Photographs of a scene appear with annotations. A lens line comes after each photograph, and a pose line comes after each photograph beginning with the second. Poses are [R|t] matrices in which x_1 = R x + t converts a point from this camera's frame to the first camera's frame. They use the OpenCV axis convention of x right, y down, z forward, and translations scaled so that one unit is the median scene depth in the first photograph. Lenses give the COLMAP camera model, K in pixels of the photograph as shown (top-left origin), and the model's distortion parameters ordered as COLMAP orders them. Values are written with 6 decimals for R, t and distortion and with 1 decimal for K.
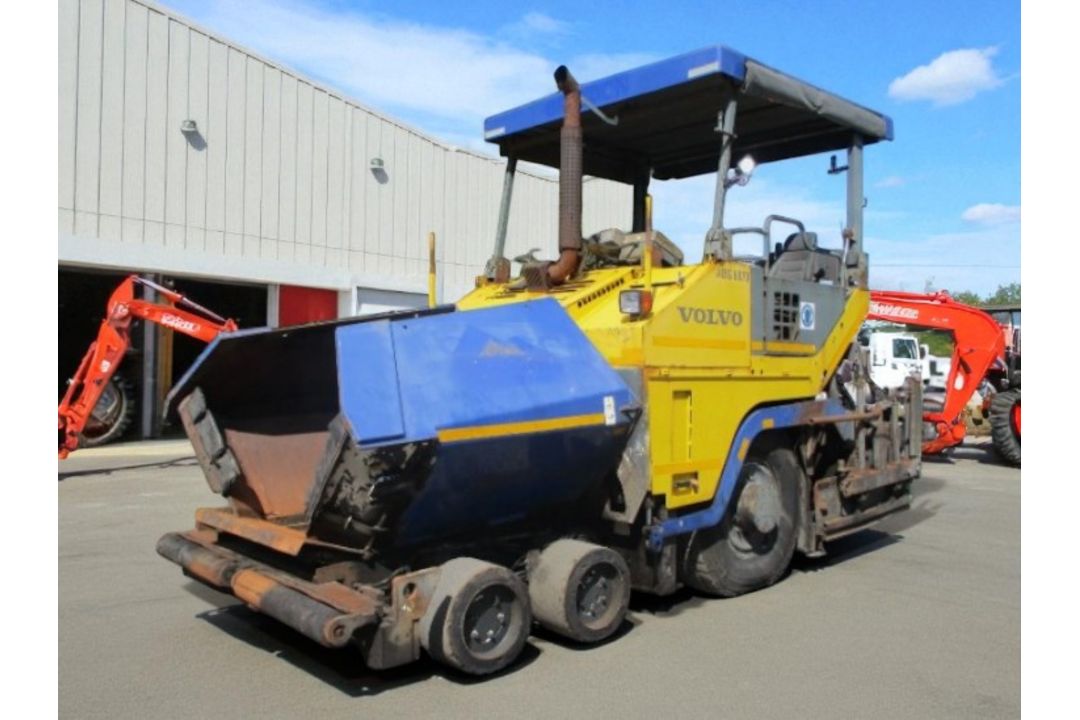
lens RADIAL K [[861.1, 0, 554.5], [0, 861.1, 354.7], [0, 0, 1]] dist [0.006263, 0.002038]
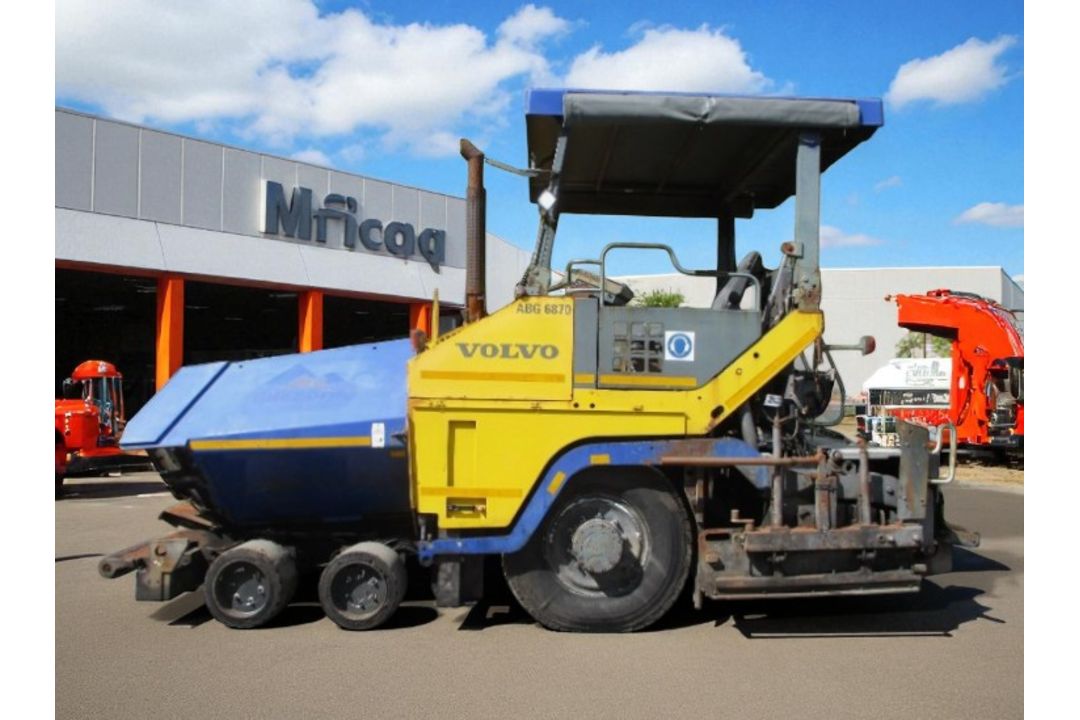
lens RADIAL K [[784.1, 0, 540.0], [0, 784.1, 360.0], [0, 0, 1]] dist [0.002964, 0.003139]
pose [[0.740327, -0.016115, -0.672054, 0.829139], [-0.004067, 0.999587, -0.028448, -0.006389], [0.672235, 0.023794, 0.739955, 0.315678]]
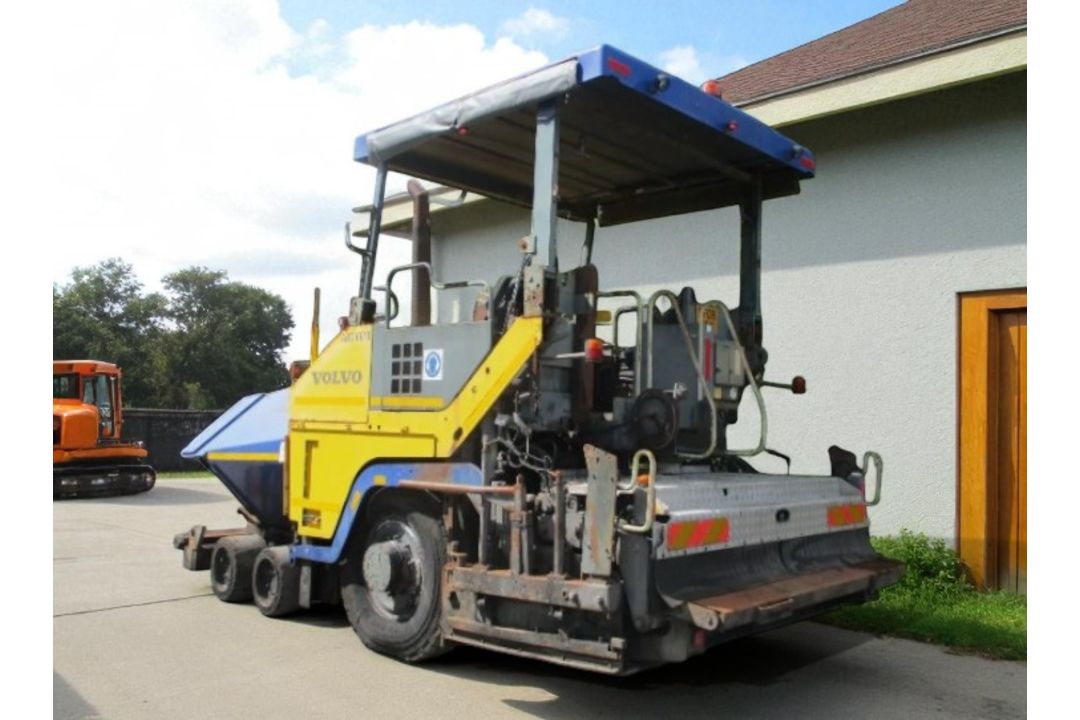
lens RADIAL K [[861.1, 0, 554.5], [0, 861.1, 354.7], [0, 0, 1]] dist [0.006263, 0.002038]
pose [[0.050631, -0.086353, -0.994977, 1.308170], [-0.007179, 0.996198, -0.086824, 0.022541], [0.998692, 0.011539, 0.049819, 1.203418]]
